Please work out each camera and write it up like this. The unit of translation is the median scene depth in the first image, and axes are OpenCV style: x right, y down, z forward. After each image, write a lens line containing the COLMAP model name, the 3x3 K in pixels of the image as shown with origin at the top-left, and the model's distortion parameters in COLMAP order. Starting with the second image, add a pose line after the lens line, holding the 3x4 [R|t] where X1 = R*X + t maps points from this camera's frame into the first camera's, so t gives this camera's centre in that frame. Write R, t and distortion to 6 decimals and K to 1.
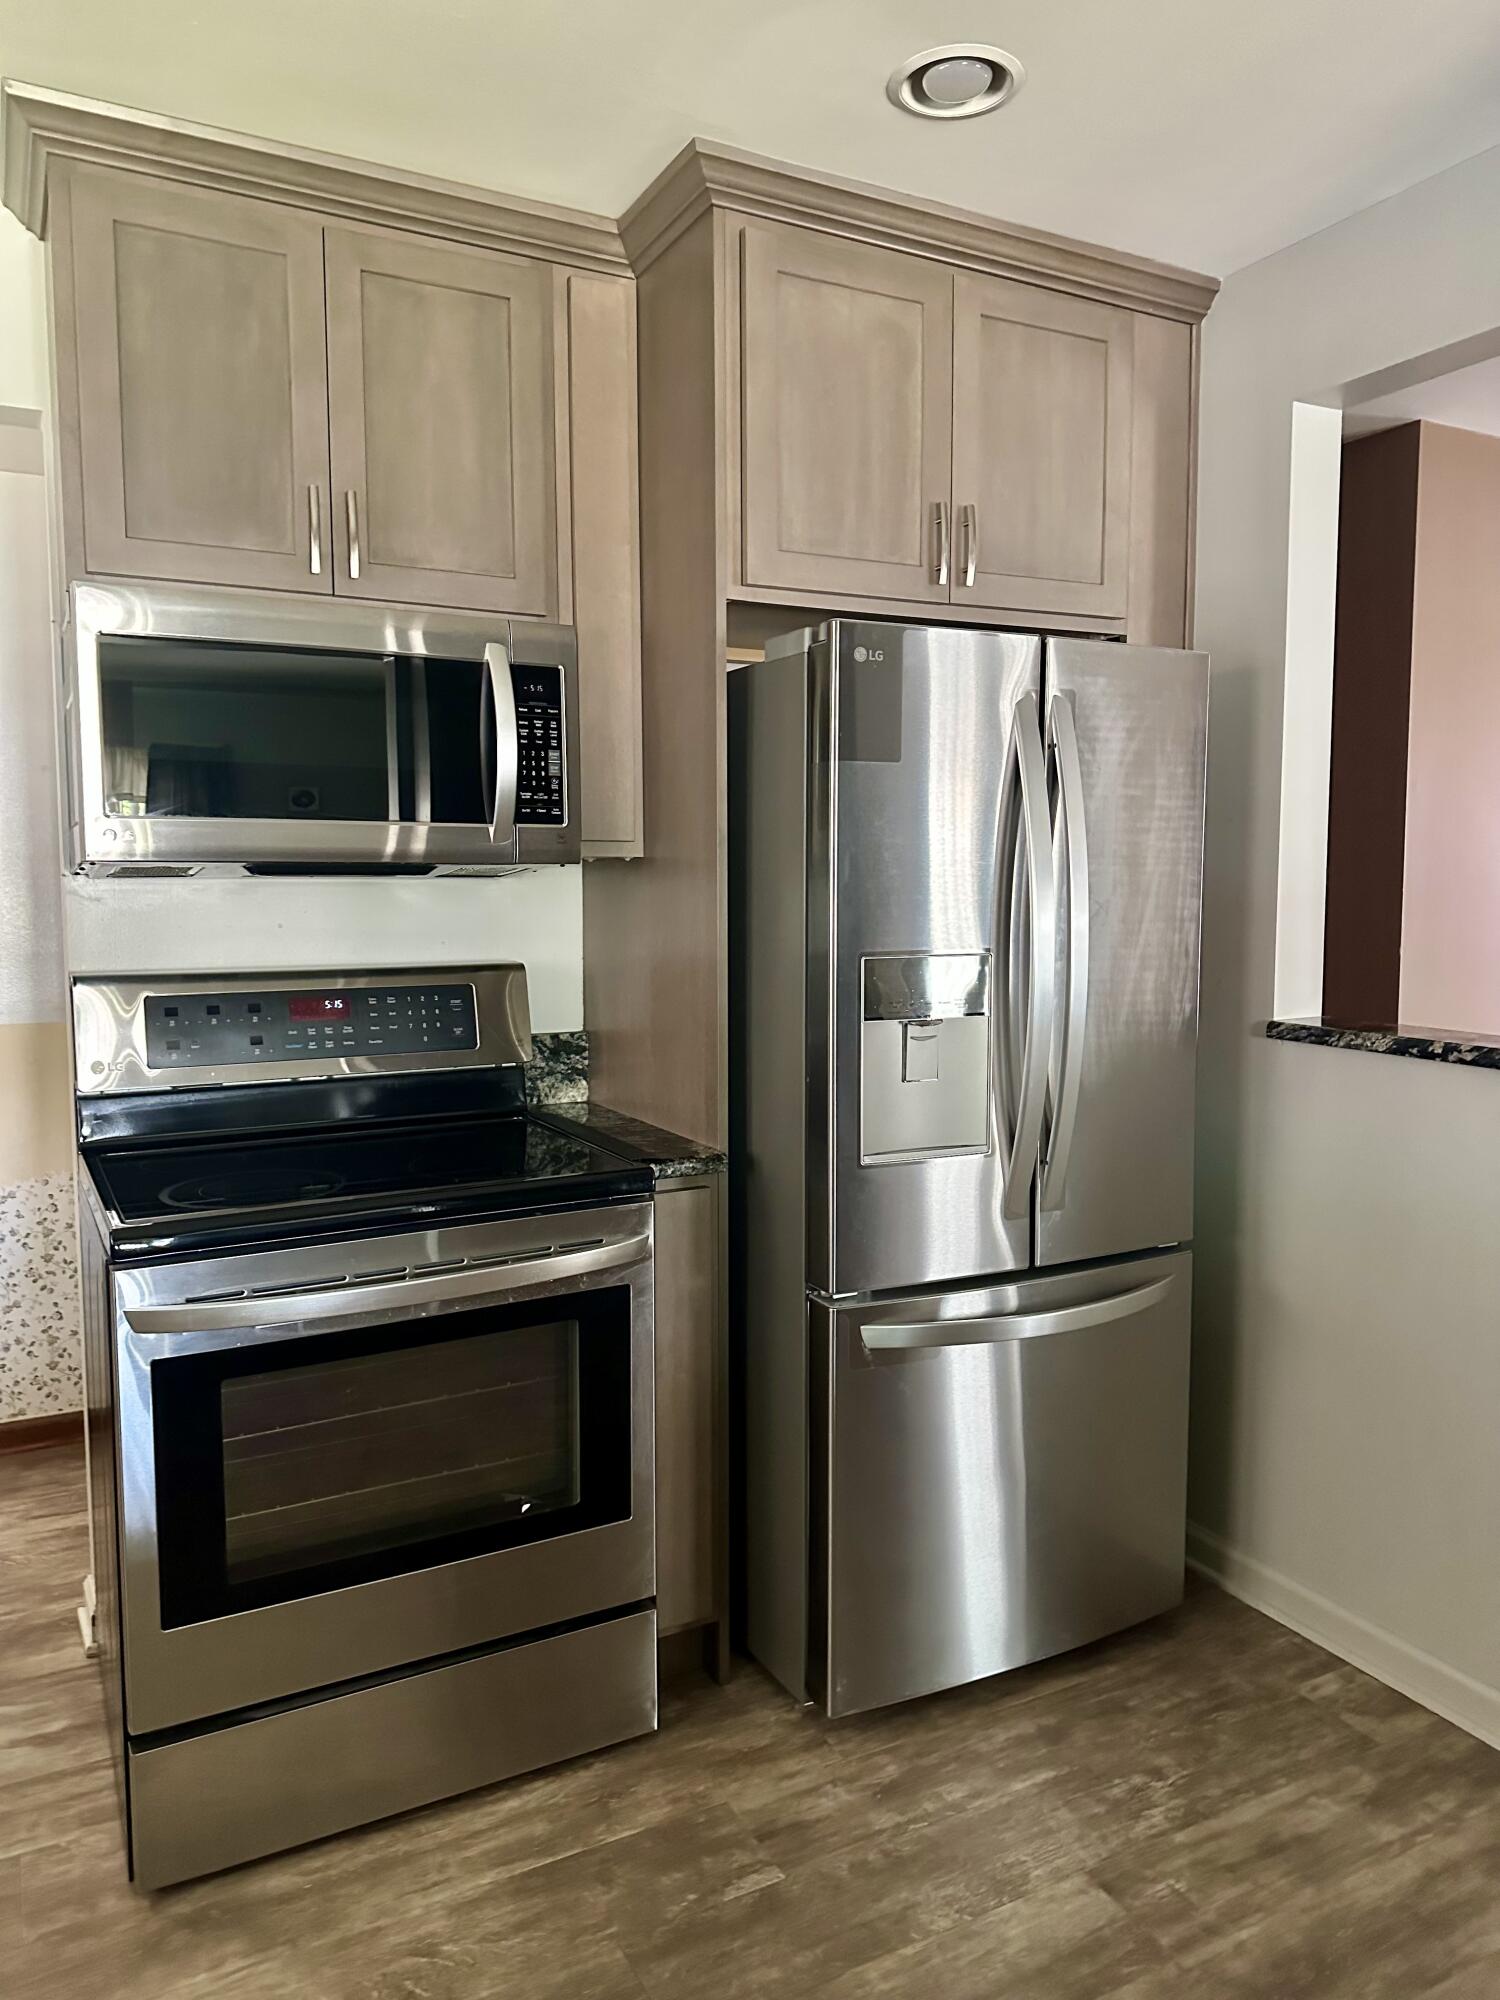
lens RADIAL K [[1379.1, 0, 738.3], [0, 1379.1, 1001.1], [0, 0, 1]] dist [0.003536, -0.026152]
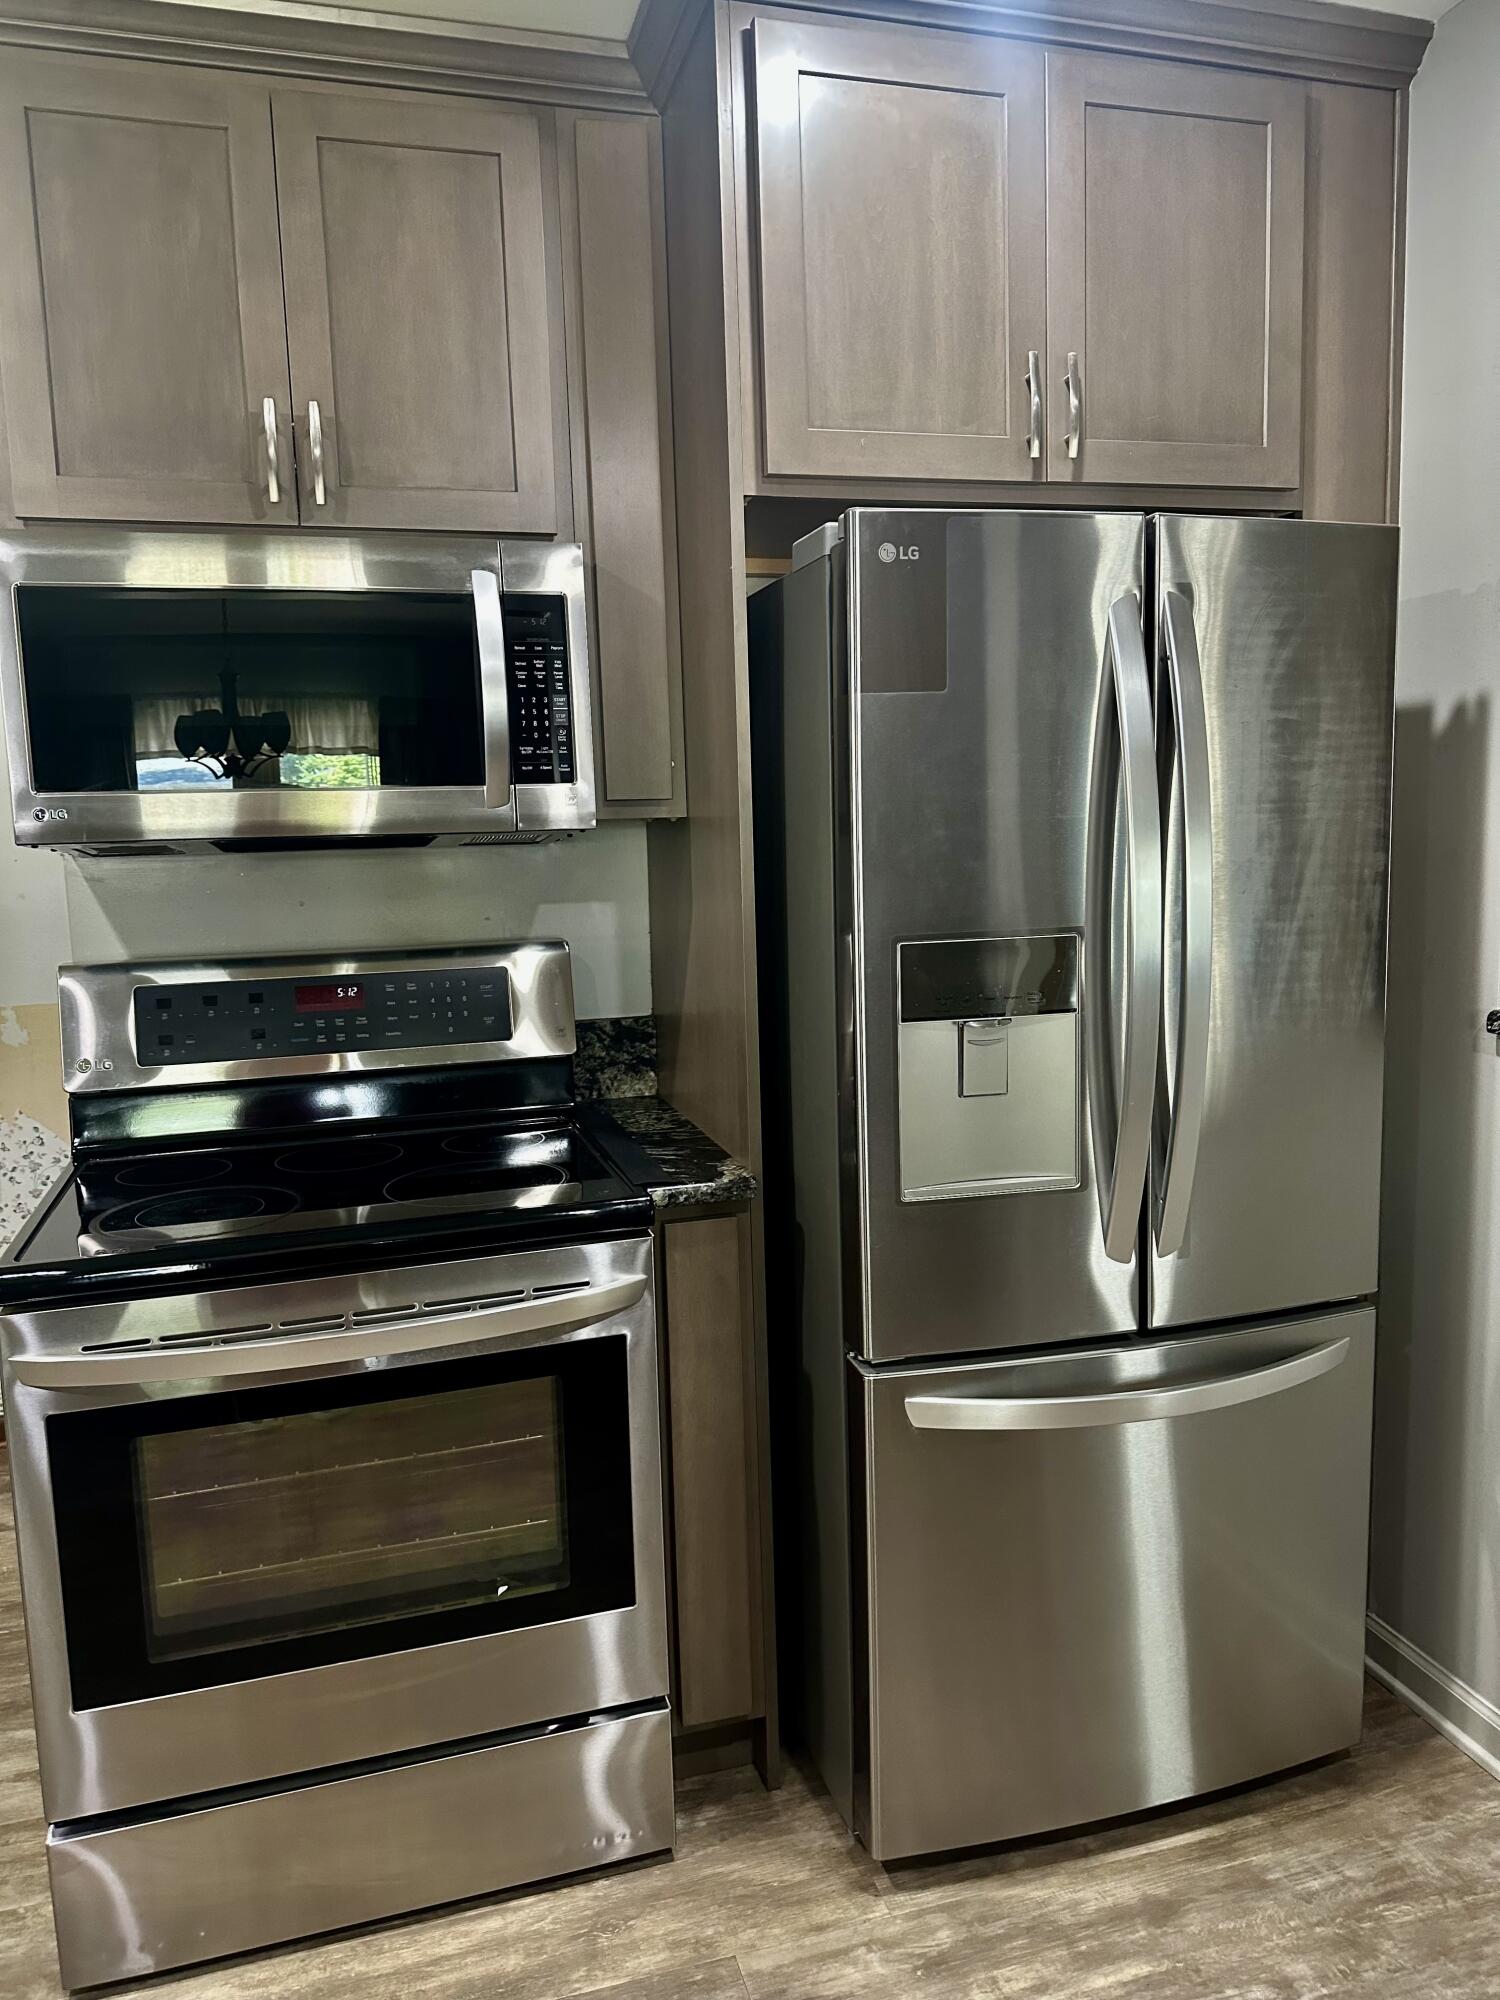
lens RADIAL K [[1370.2, 0, 750.0], [0, 1370.2, 1000.0], [0, 0, 1]] dist [-0.006933, -0.008629]
pose [[0.978597, -0.000147, -0.205784, 0.153827], [0.009702, 0.998921, 0.045426, -0.032351], [0.205555, -0.046450, 0.977543, 0.196931]]
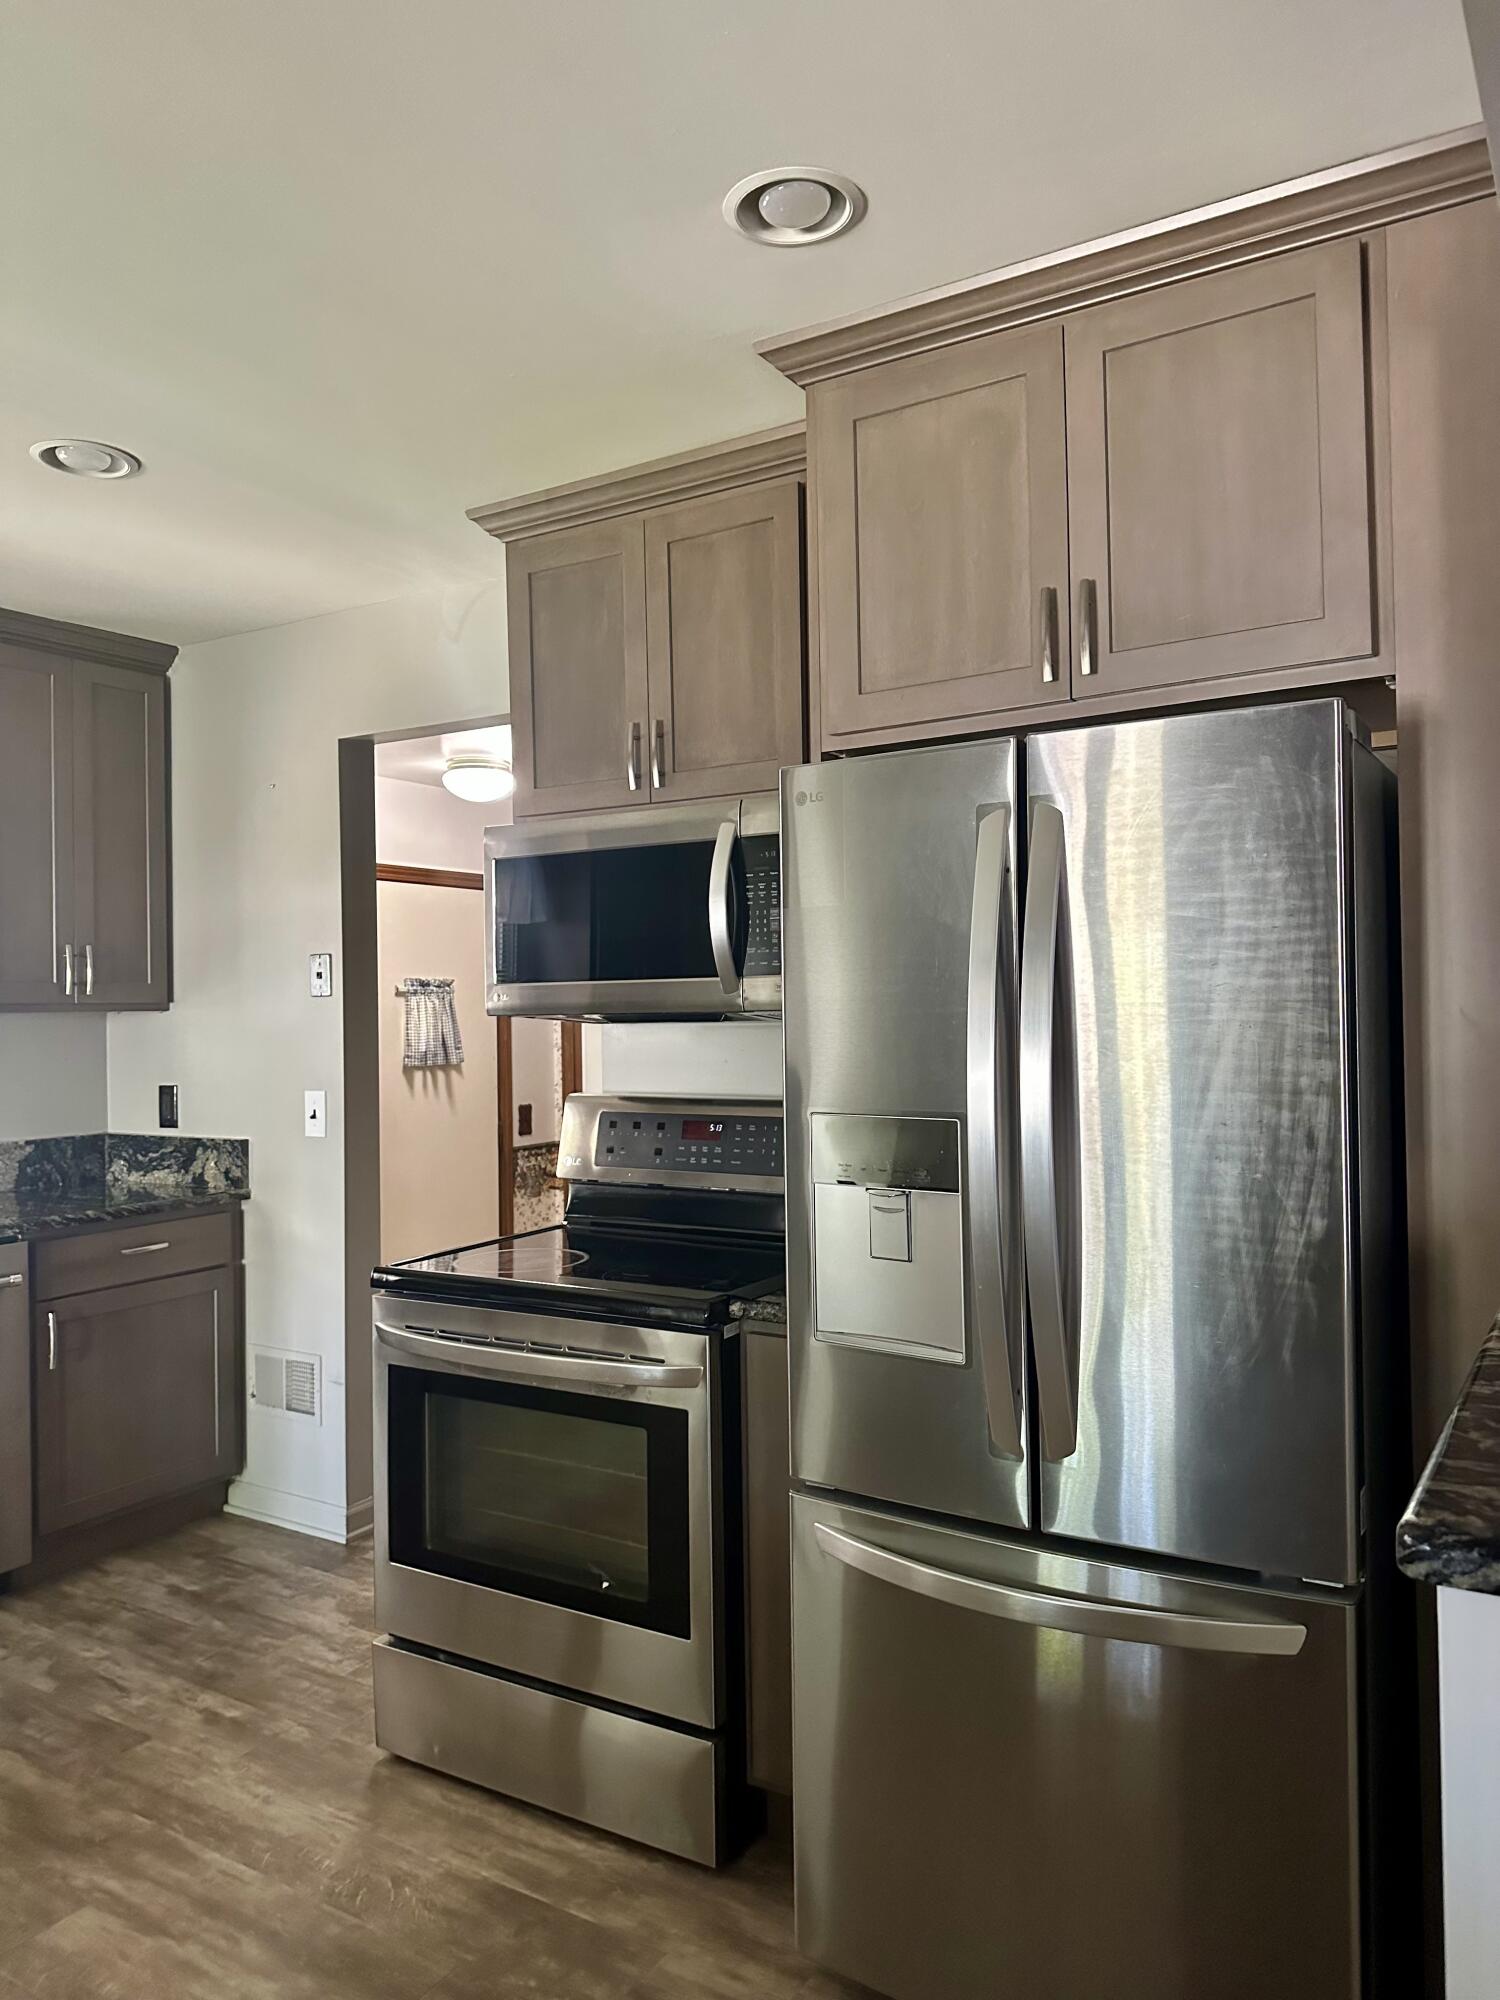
lens RADIAL K [[1386.3, 0, 788.7], [0, 1386.3, 987.2], [0, 0, 1]] dist [0.006596, -0.022298]
pose [[0.516918, -0.016278, -0.855880, 0.815345], [-0.060098, 0.996662, -0.055252, -0.059861], [0.853923, 0.079998, 0.514214, 0.453292]]
